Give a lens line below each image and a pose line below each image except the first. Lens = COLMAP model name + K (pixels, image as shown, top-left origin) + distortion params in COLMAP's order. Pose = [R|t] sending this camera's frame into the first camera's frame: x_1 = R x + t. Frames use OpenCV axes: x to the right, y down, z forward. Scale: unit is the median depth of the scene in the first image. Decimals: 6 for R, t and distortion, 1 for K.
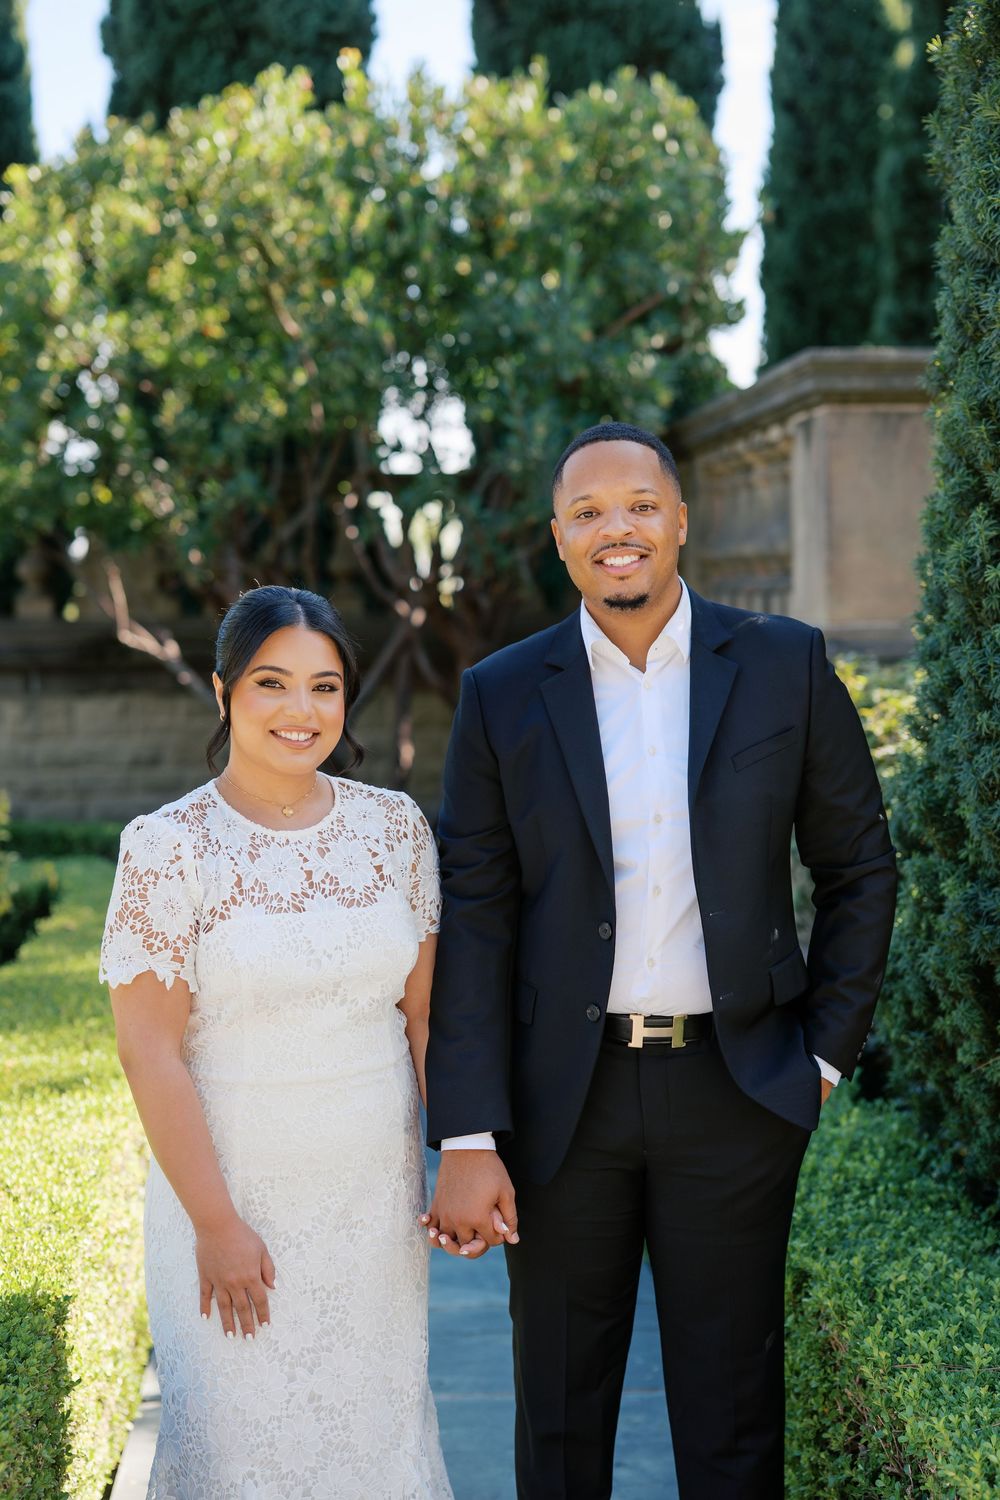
lens RADIAL K [[2053.6, 0, 498.9], [0, 2053.6, 750.1], [0, 0, 1]] dist [-0.000923, 0.031032]
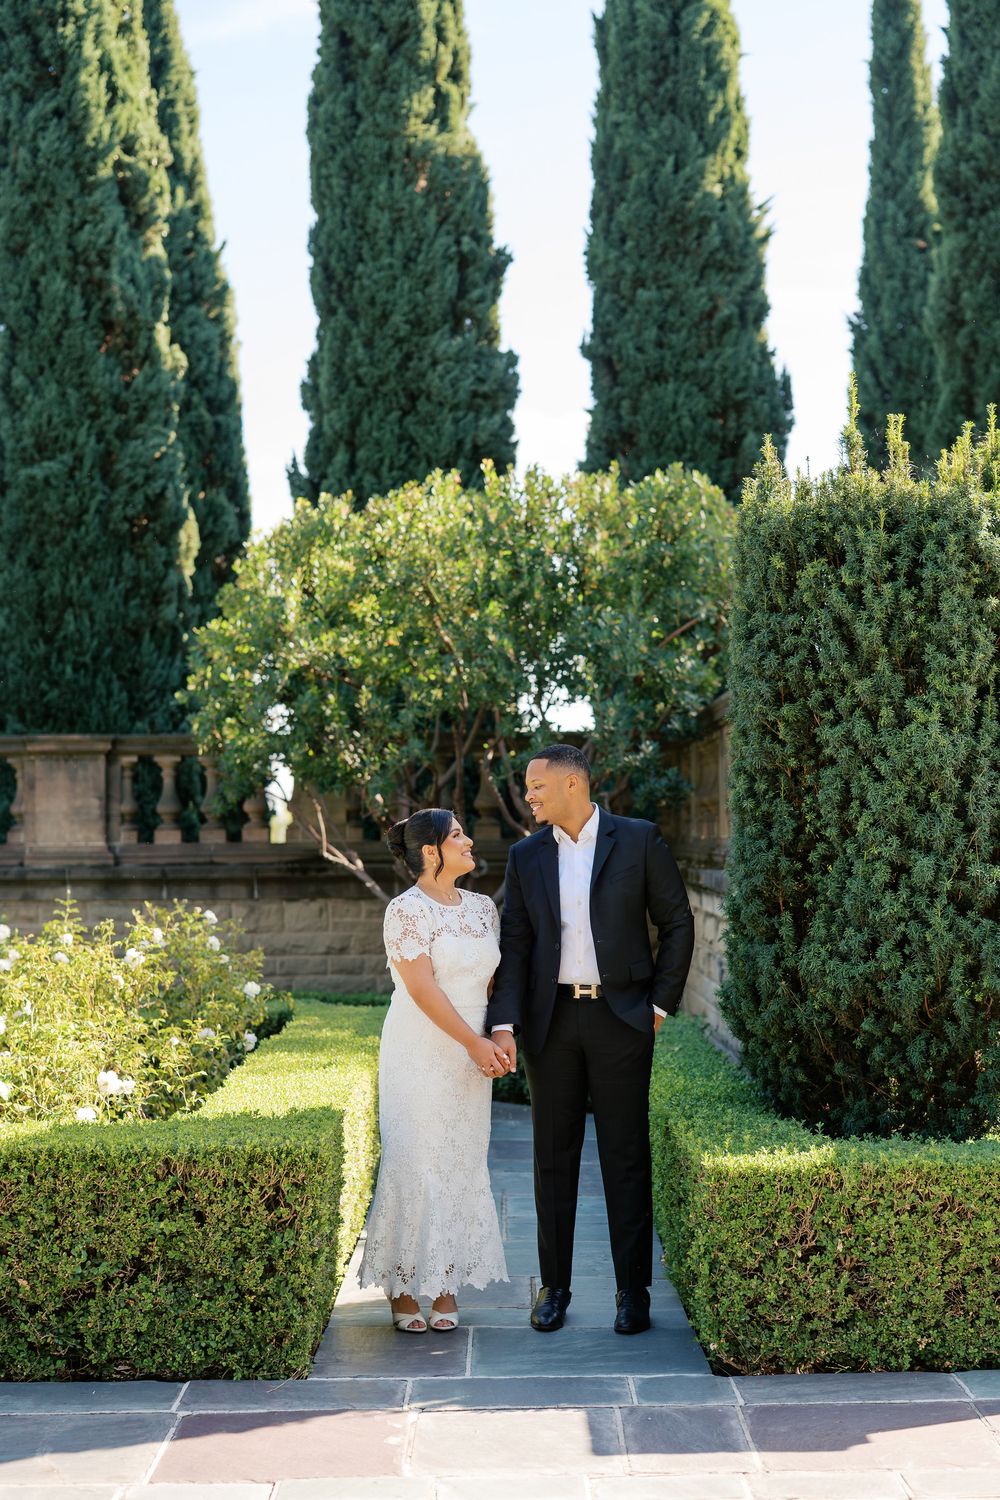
lens RADIAL K [[2053.6, 0, 498.9], [0, 2053.6, 750.1], [0, 0, 1]] dist [-0.000923, 0.031032]
pose [[0.996925, -0.003205, -0.078290, 0.051255], [-0.005907, 0.993245, -0.115882, 0.041758], [0.078132, 0.115989, 0.990173, -0.446135]]
